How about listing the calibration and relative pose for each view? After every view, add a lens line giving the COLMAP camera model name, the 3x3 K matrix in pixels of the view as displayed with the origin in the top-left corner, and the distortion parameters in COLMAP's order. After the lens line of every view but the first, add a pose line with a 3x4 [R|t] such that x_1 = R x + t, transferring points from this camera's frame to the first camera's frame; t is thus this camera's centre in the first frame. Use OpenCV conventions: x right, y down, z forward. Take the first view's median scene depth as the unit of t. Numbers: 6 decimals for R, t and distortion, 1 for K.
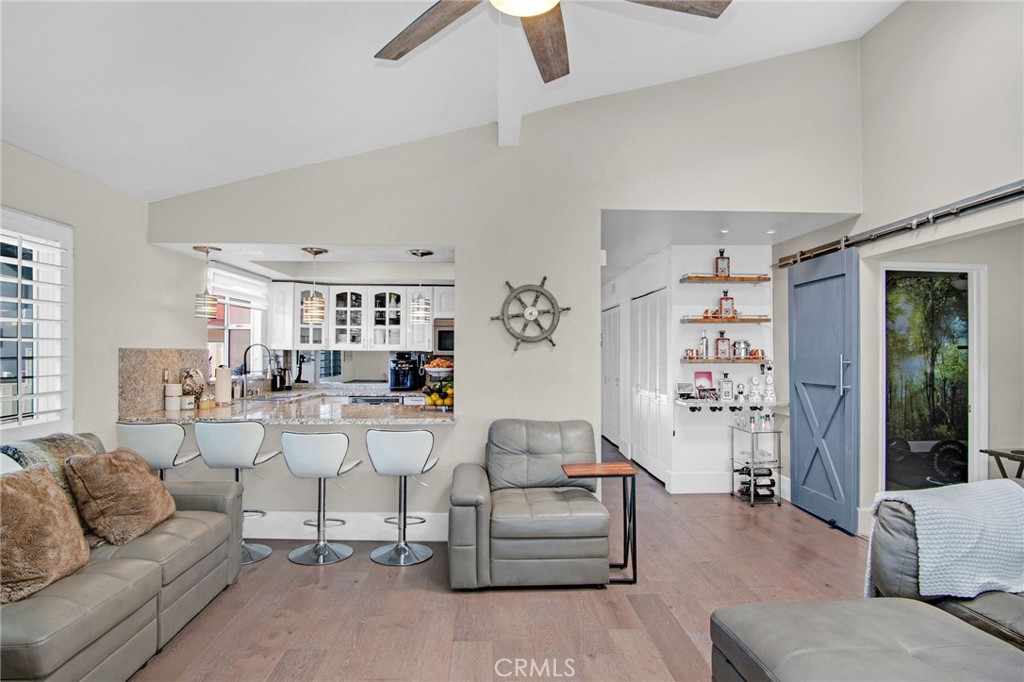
lens RADIAL K [[584.8, 0, 511.9], [0, 584.8, 343.2], [0, 0, 1]] dist [-0.025611, 0.000708]
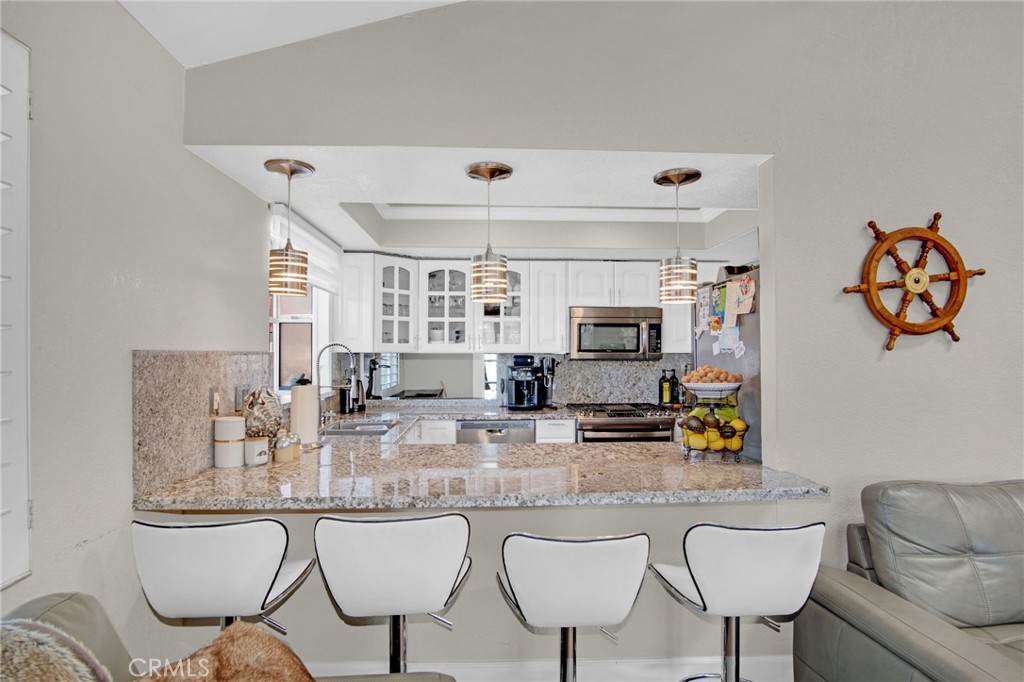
lens RADIAL K [[584.8, 0, 512.0], [0, 584.8, 343.9], [0, 0, 1]] dist [-0.025611, 0.000708]
pose [[0.999586, -0.007038, 0.027908, -0.332264], [0.007120, 0.999971, -0.002832, 0.006013], [-0.027887, 0.003029, 0.999606, 0.449798]]
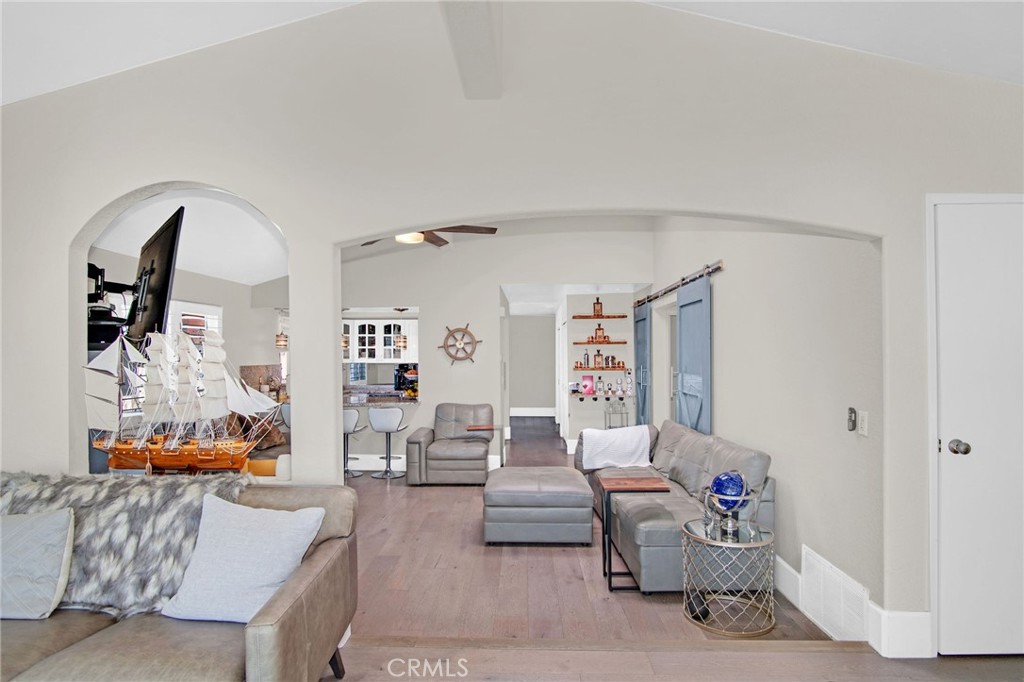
lens RADIAL K [[584.8, 0, 512.2], [0, 584.8, 345.2], [0, 0, 1]] dist [-0.025611, 0.000708]
pose [[0.998049, -0.010502, -0.061549, 0.282761], [0.010355, 0.999943, -0.002710, -0.038932], [0.061574, 0.002067, 0.998100, -0.727518]]
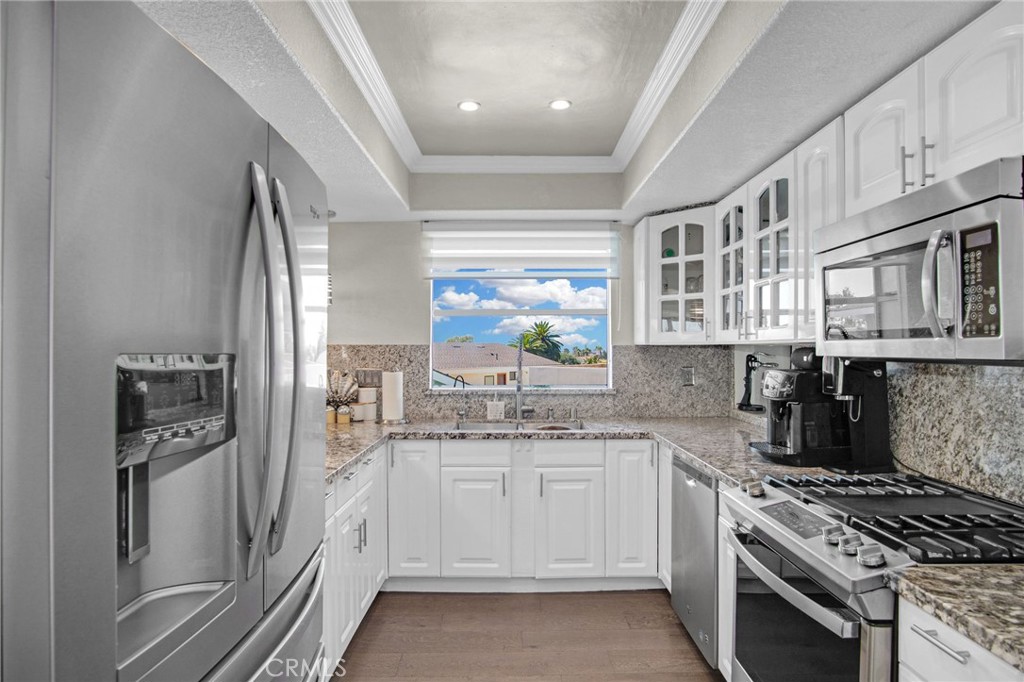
lens RADIAL K [[584.8, 0, 512.8], [0, 584.8, 344.8], [0, 0, 1]] dist [-0.025611, 0.000708]
pose [[-0.029687, -0.014680, -0.999451, 0.302749], [0.014198, 0.999785, -0.015106, 0.027801], [0.999458, -0.014638, -0.029473, 1.386883]]
